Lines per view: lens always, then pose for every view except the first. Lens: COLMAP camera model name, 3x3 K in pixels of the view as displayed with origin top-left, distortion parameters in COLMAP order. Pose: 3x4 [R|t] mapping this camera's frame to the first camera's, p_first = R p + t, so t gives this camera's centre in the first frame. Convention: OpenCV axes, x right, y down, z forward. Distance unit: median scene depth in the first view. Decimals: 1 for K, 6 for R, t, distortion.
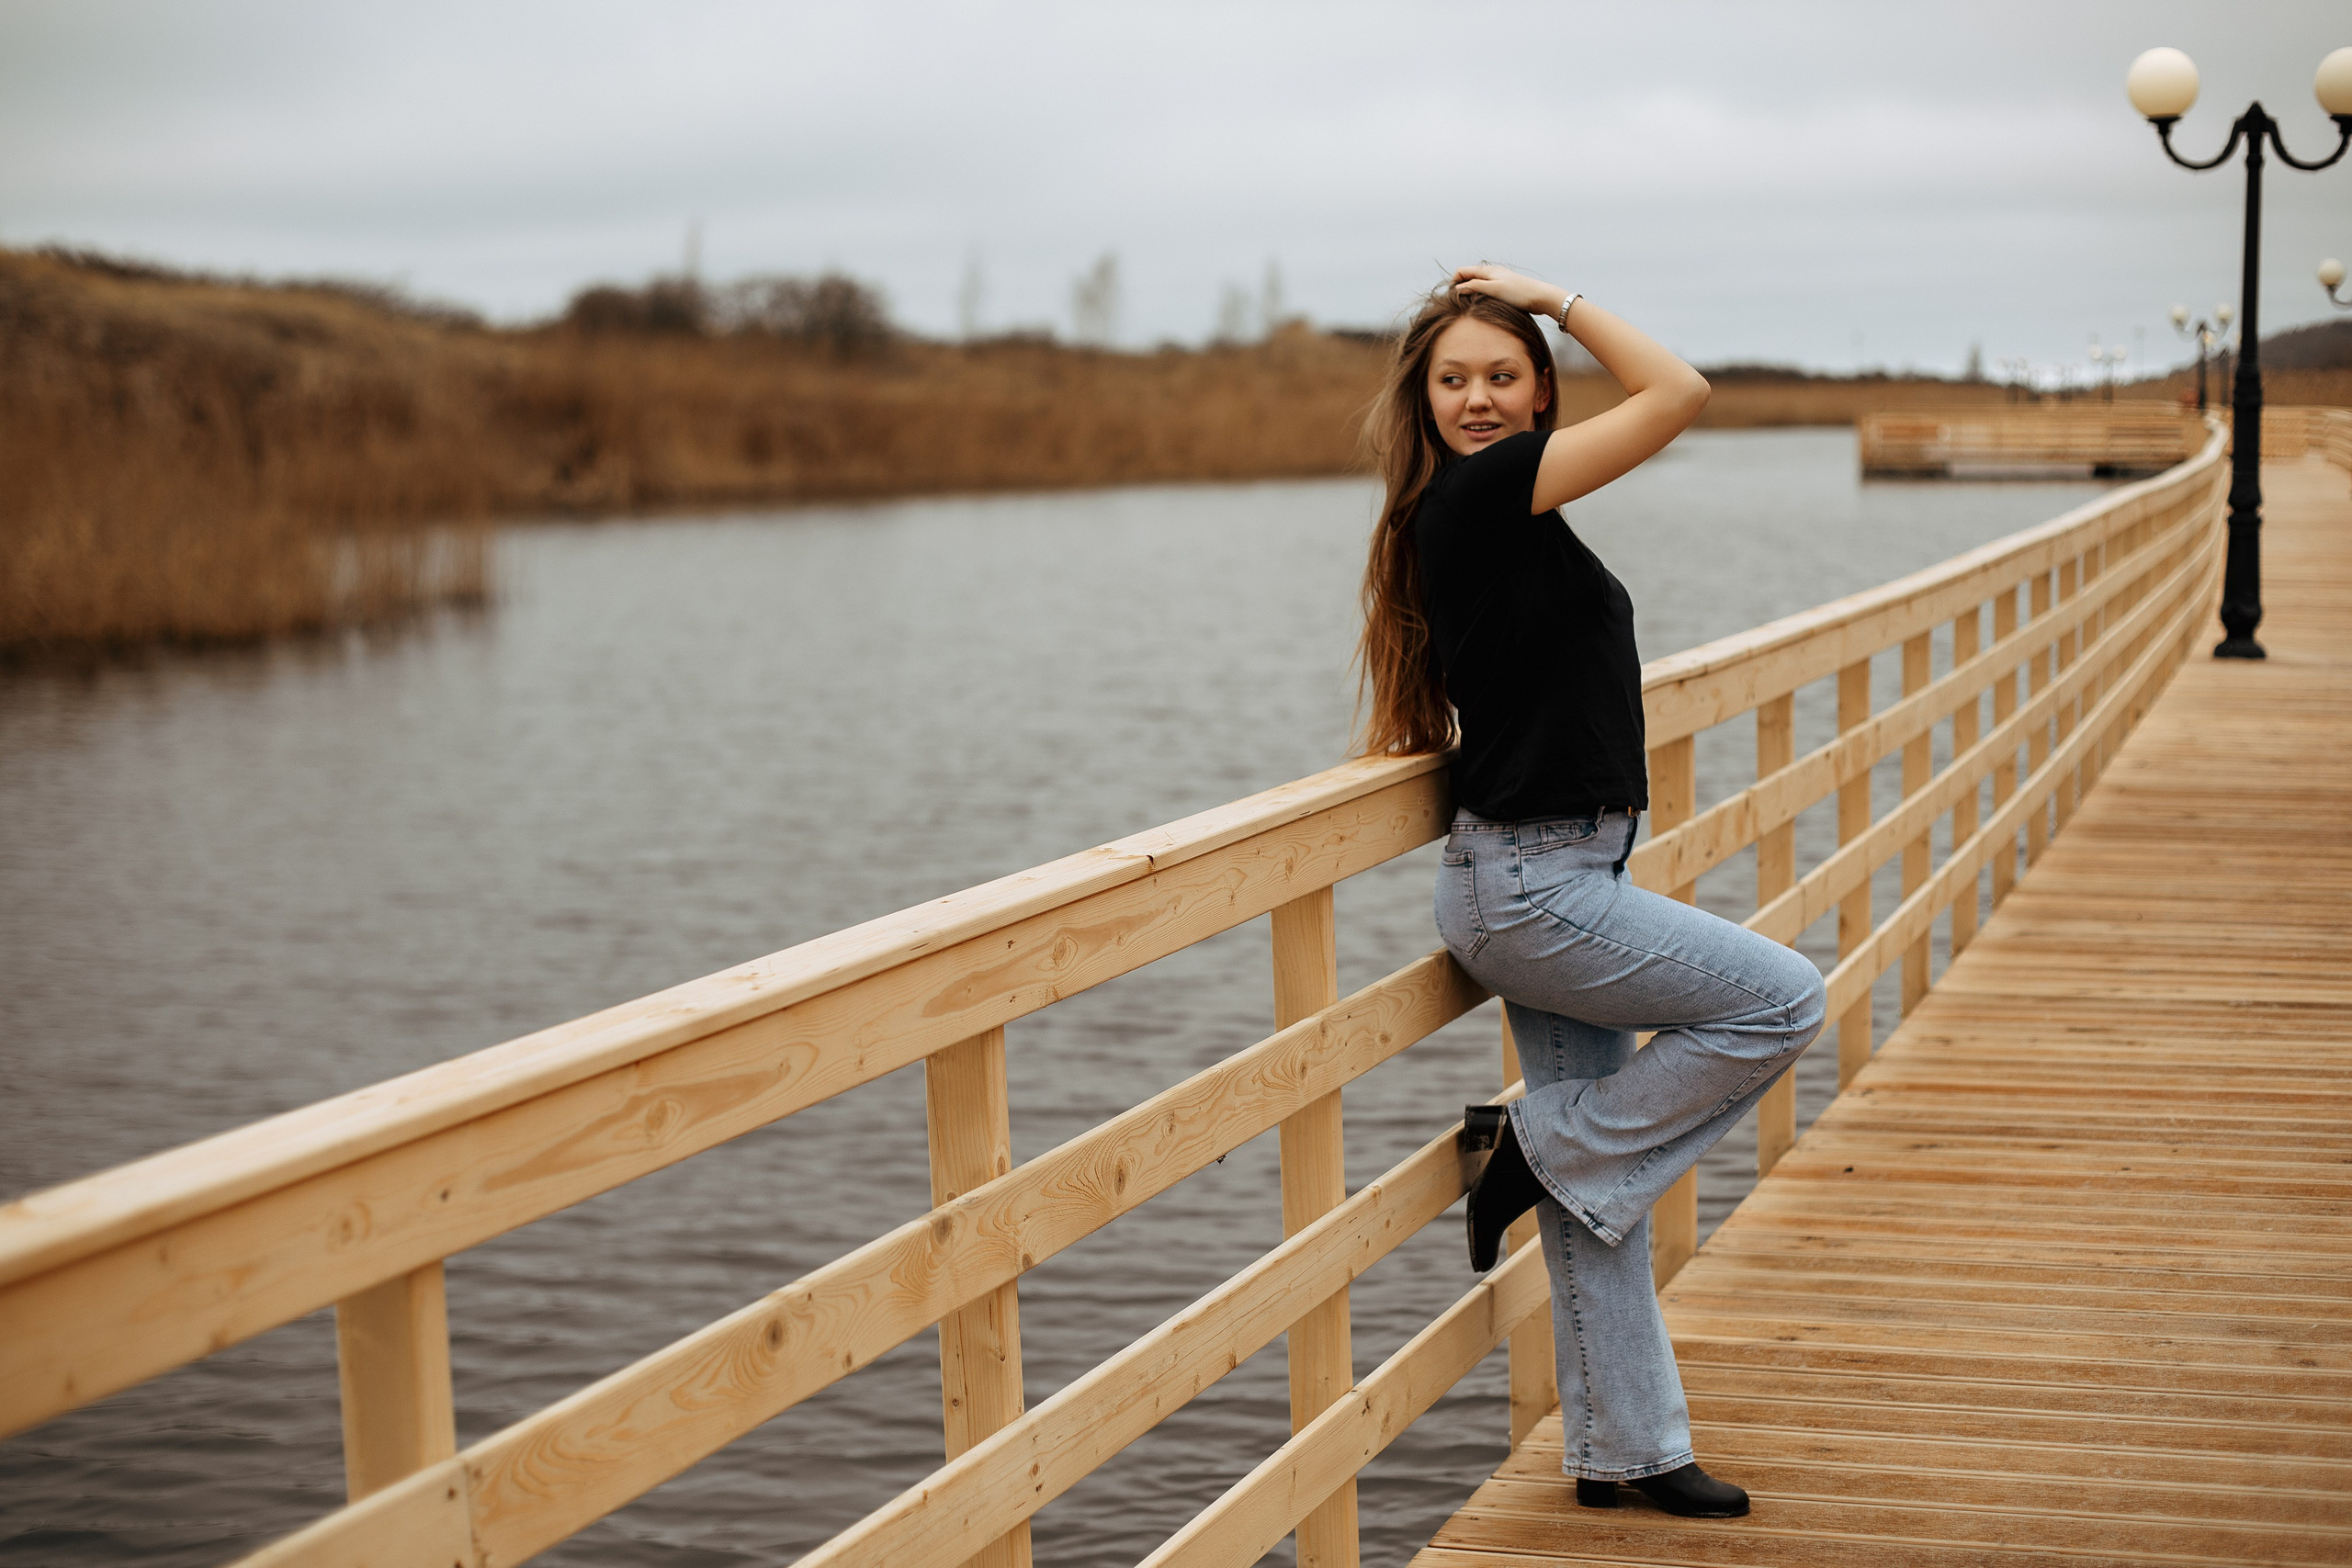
lens RADIAL K [[3668.4, 0, 1196.2], [0, 3668.4, 894.1], [0, 0, 1]] dist [-0.127638, 0.040596]
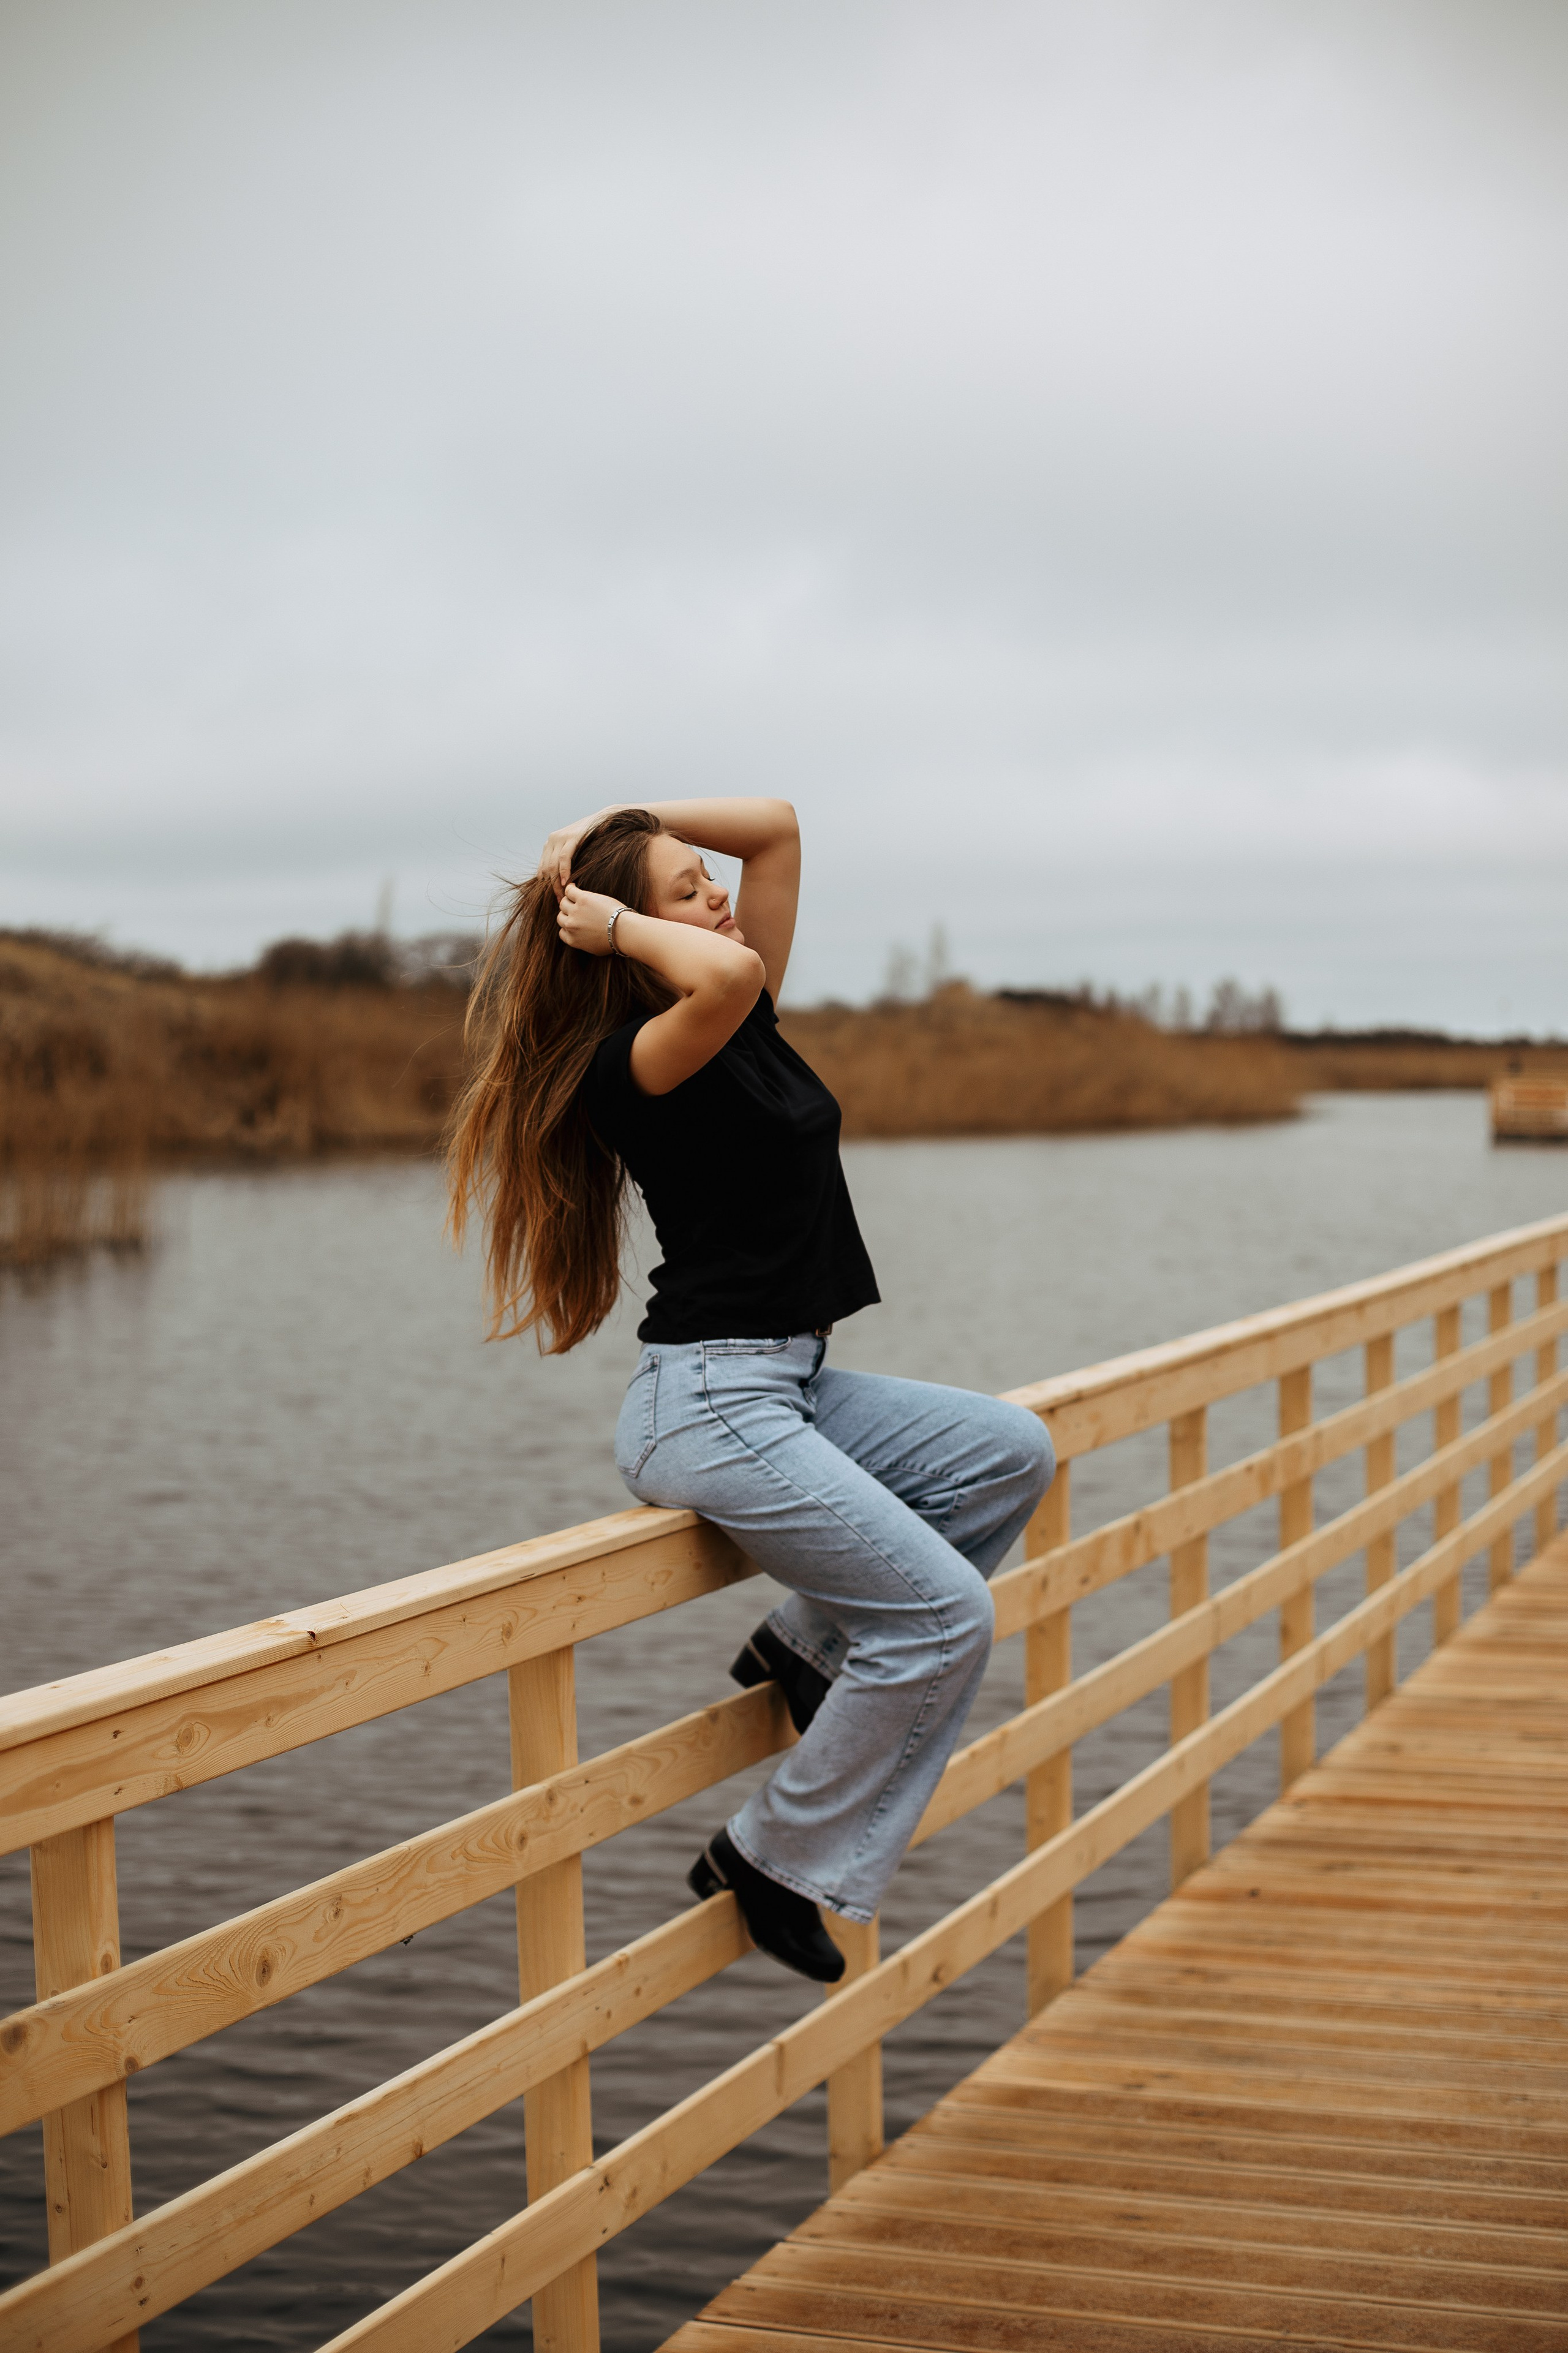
lens RADIAL K [[3529.3, 0, 787.0], [0, 3529.3, 1172.1], [0, 0, 1]] dist [-0.136712, 0.102460]
pose [[0.999635, 0.012563, -0.023913, 0.087025], [-0.014889, 0.994905, -0.099716, -0.026463], [0.022539, 0.100036, 0.994729, 0.043331]]
